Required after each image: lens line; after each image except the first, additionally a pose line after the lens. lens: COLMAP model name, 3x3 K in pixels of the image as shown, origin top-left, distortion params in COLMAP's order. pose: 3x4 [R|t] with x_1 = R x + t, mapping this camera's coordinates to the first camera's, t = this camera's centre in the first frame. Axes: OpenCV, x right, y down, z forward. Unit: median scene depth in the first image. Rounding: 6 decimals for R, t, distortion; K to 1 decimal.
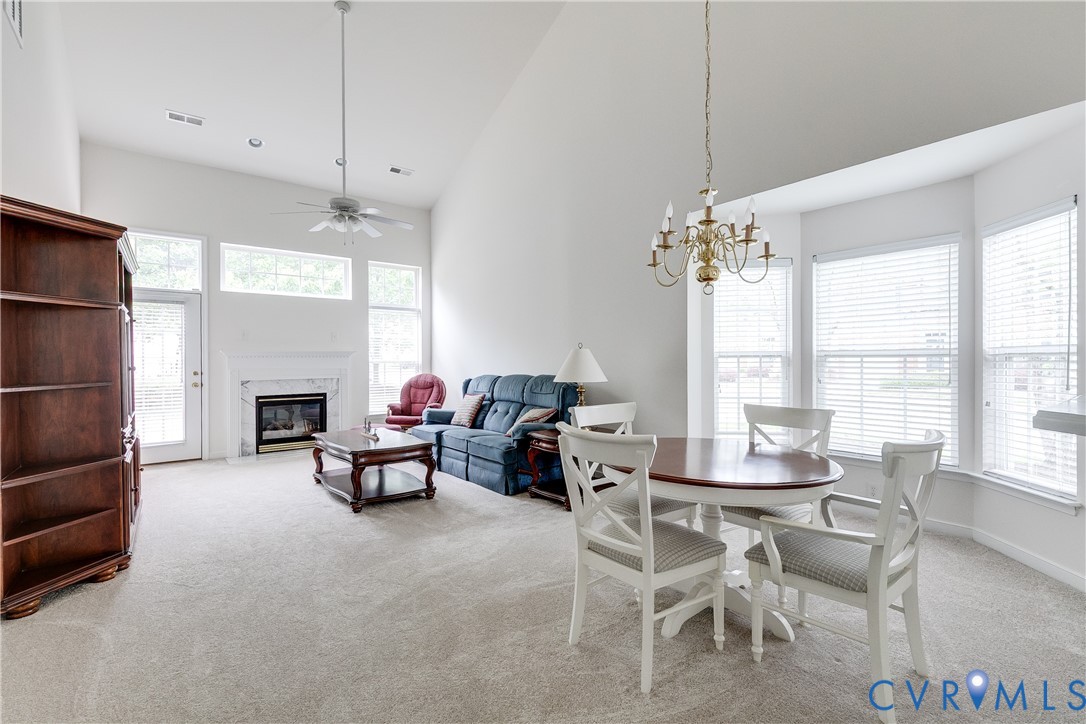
lens RADIAL K [[499.6, 0, 552.5], [0, 499.6, 364.4], [0, 0, 1]] dist [0.005027, -0.001701]
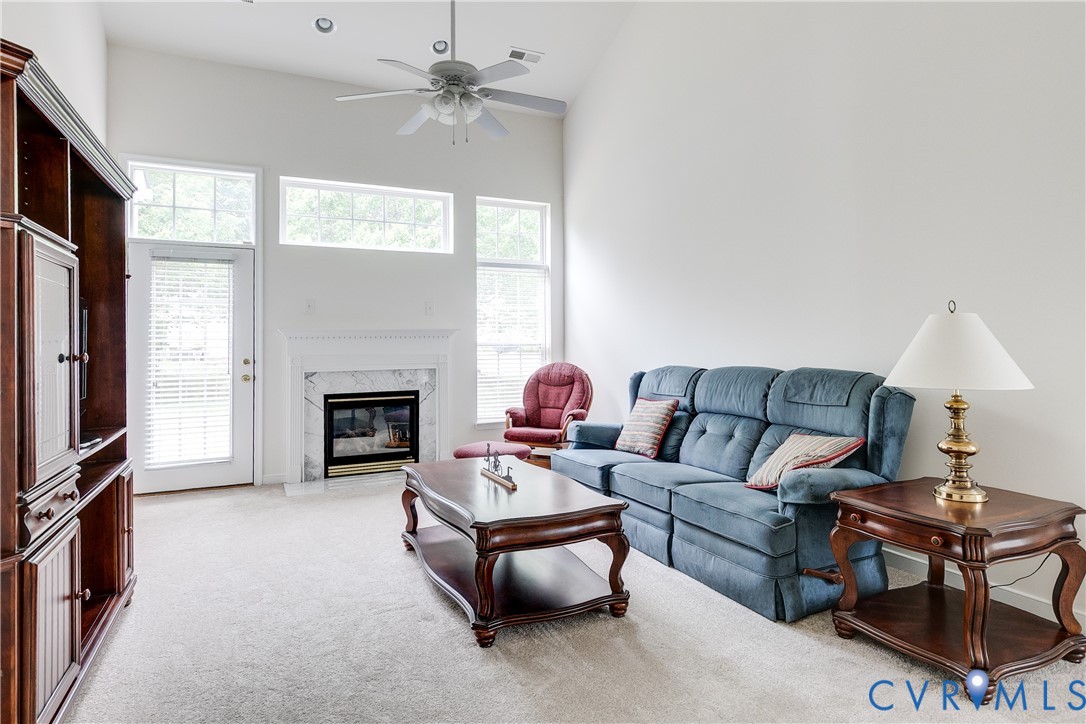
lens RADIAL K [[592.3, 0, 536.1], [0, 592.3, 334.7], [0, 0, 1]] dist [0.009678, -0.002324]
pose [[0.976594, -0.006579, -0.214990, -0.156662], [0.001786, 0.999746, -0.022481, -0.000411], [0.215084, 0.021571, 0.976357, 0.314364]]
